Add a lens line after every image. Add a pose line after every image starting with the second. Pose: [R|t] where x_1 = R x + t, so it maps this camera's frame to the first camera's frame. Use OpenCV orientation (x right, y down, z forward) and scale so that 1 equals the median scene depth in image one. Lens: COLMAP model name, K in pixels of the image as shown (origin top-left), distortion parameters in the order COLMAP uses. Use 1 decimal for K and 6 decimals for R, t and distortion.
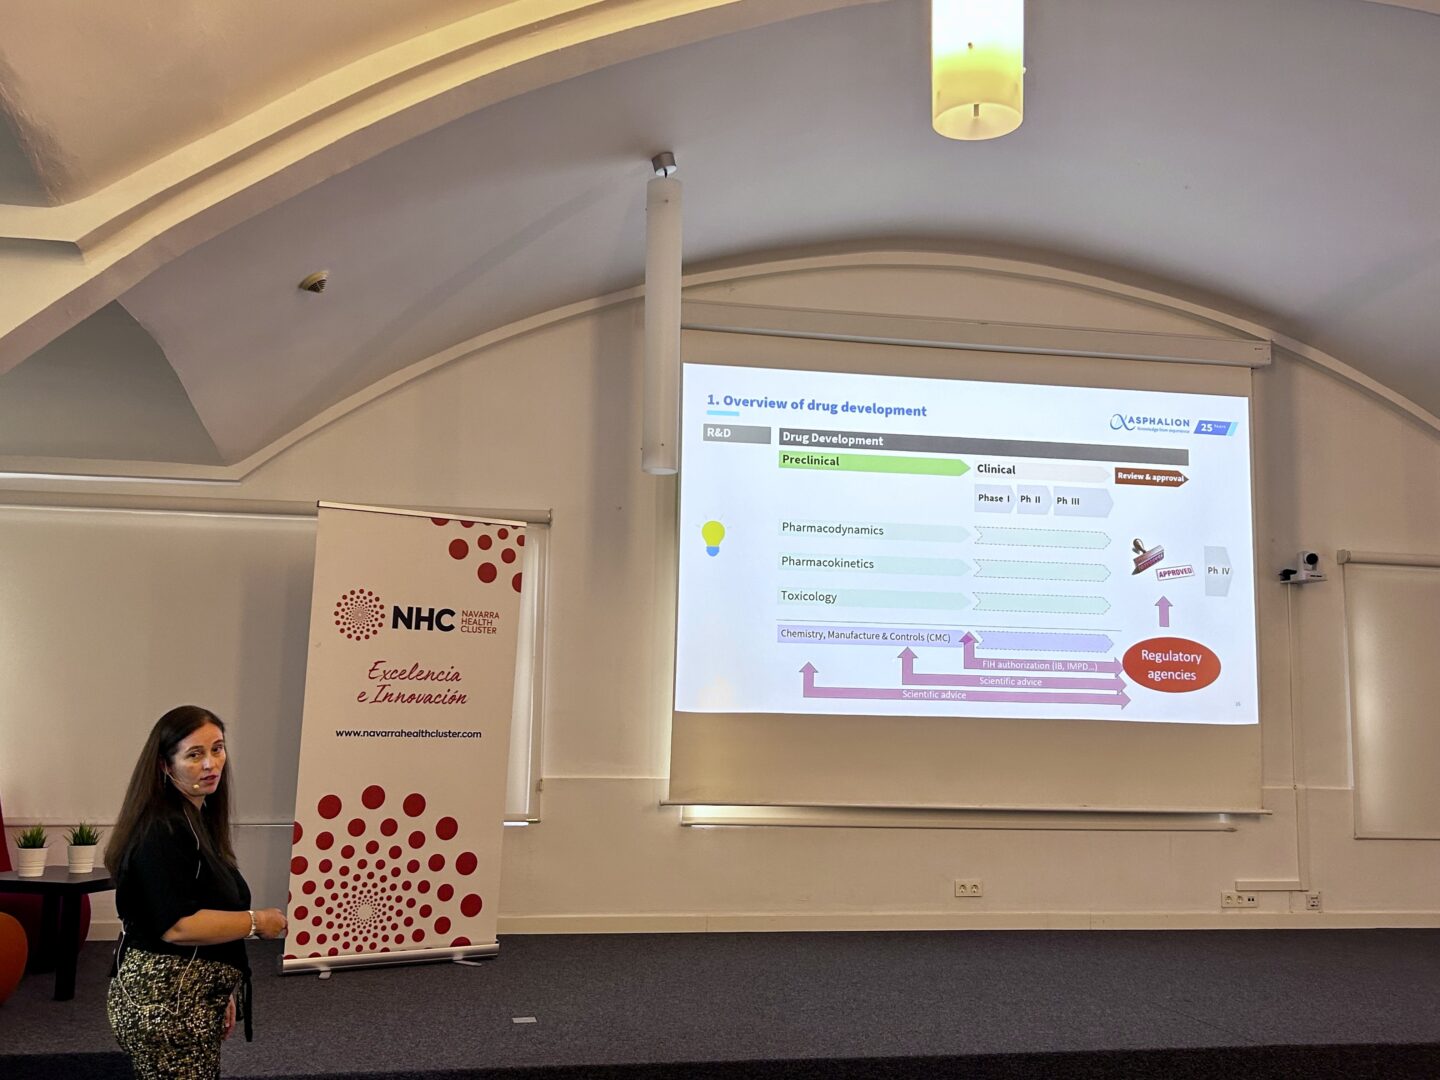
lens RADIAL K [[1352.0, 0, 718.3], [0, 1352.0, 545.7], [0, 0, 1]] dist [0.021522, 0.000000]
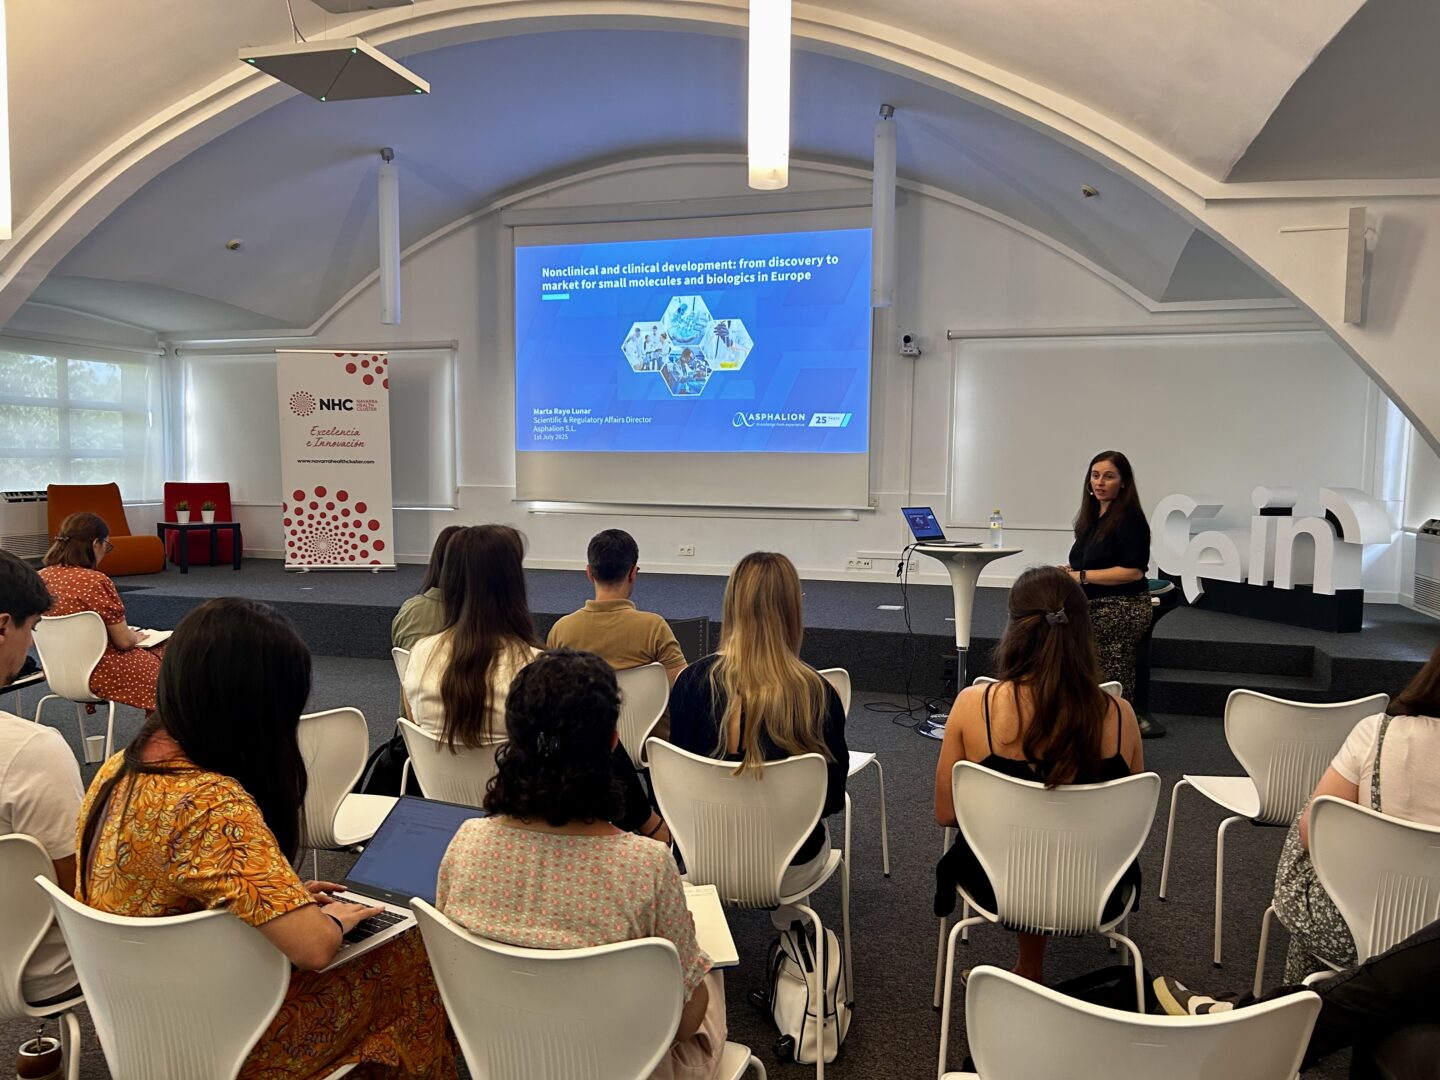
lens RADIAL K [[1087.5, 0, 712.1], [0, 1087.5, 534.2], [0, 0, 1]] dist [0.054100, -0.048863]
pose [[0.895796, 0.016988, -0.444141, 1.018754], [0.065777, 0.983199, 0.170272, 0.003161], [0.439572, -0.181743, 0.879628, -0.223412]]
